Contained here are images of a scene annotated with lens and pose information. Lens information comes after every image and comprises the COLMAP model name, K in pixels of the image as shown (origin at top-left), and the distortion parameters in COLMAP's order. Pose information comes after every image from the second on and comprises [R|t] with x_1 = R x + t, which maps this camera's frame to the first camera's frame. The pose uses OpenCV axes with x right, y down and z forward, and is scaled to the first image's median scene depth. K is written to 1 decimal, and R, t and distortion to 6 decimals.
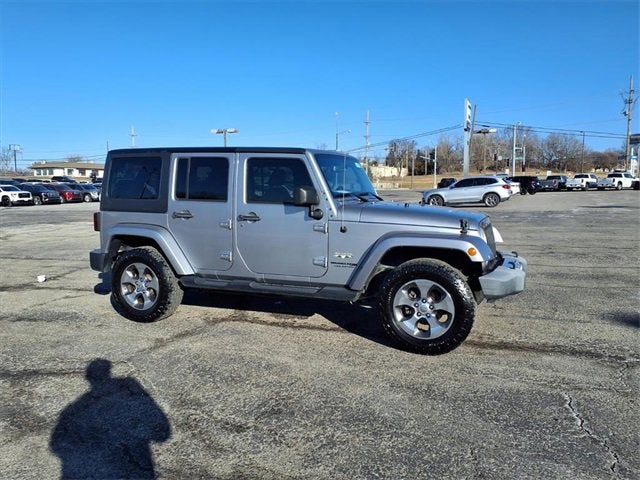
lens RADIAL K [[508.5, 0, 320.0], [0, 508.5, 238.3], [0, 0, 1]] dist [0.067949, -0.085772]
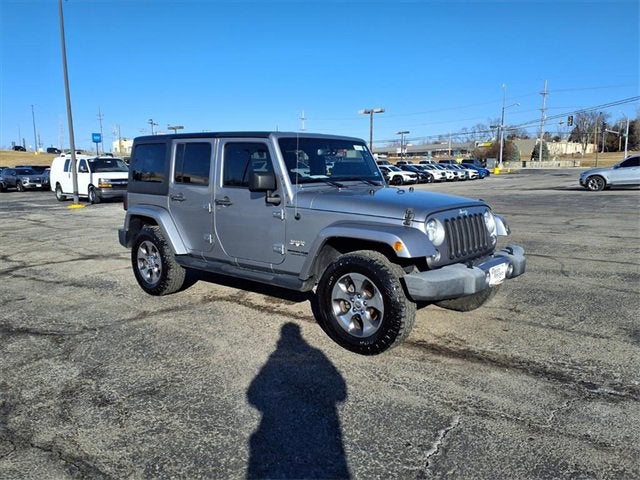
lens RADIAL K [[508.5, 0, 320.0], [0, 508.5, 238.3], [0, 0, 1]] dist [0.067949, -0.085772]
pose [[0.947296, 0.042516, -0.317527, 0.384283], [-0.029871, 0.998559, 0.044587, -0.019467], [0.318965, -0.032753, 0.947201, 0.095320]]
